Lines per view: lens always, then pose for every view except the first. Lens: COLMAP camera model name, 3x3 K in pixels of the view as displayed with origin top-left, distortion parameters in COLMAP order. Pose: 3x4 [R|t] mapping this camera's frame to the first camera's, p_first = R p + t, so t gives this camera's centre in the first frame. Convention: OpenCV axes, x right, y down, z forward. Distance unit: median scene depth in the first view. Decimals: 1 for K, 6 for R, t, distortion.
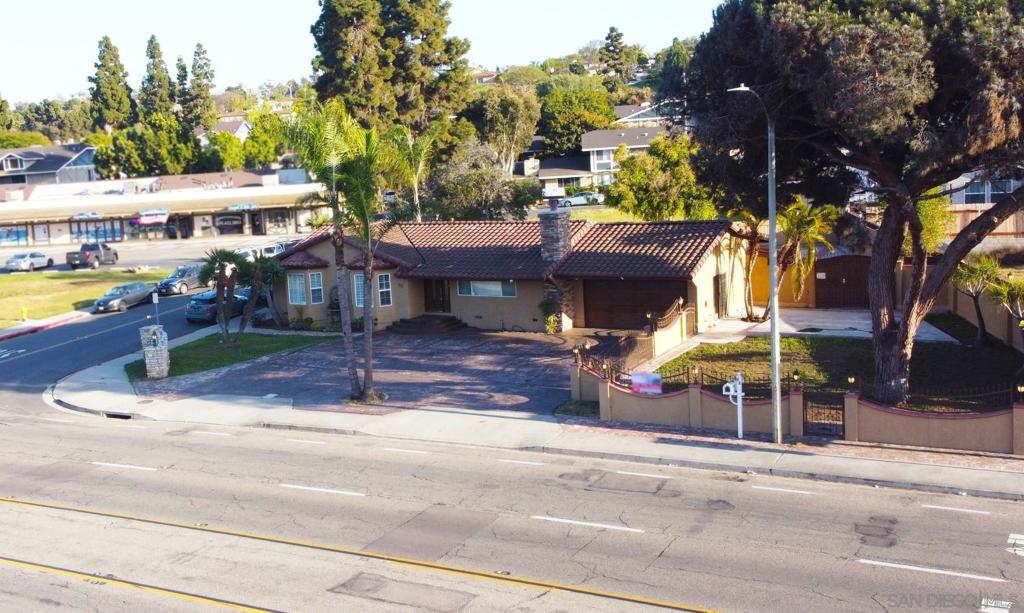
lens RADIAL K [[1088.0, 0, 389.8], [0, 1088.0, 276.9], [0, 0, 1]] dist [0.008110, -0.013904]
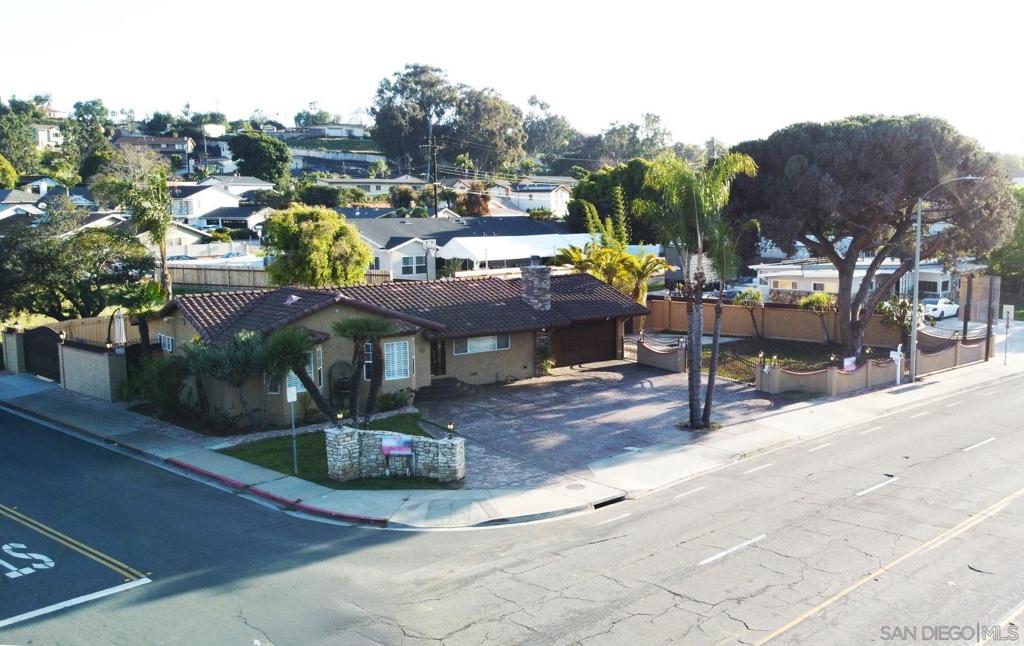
lens RADIAL K [[1008.8, 0, 641.7], [0, 1008.8, 337.9], [0, 0, 1]] dist [0.013373, -0.017313]
pose [[0.212873, -0.066148, 0.974838, -1.197564], [0.105020, 0.993475, 0.044480, -0.032085], [-0.971419, 0.092909, 0.218431, 0.978776]]
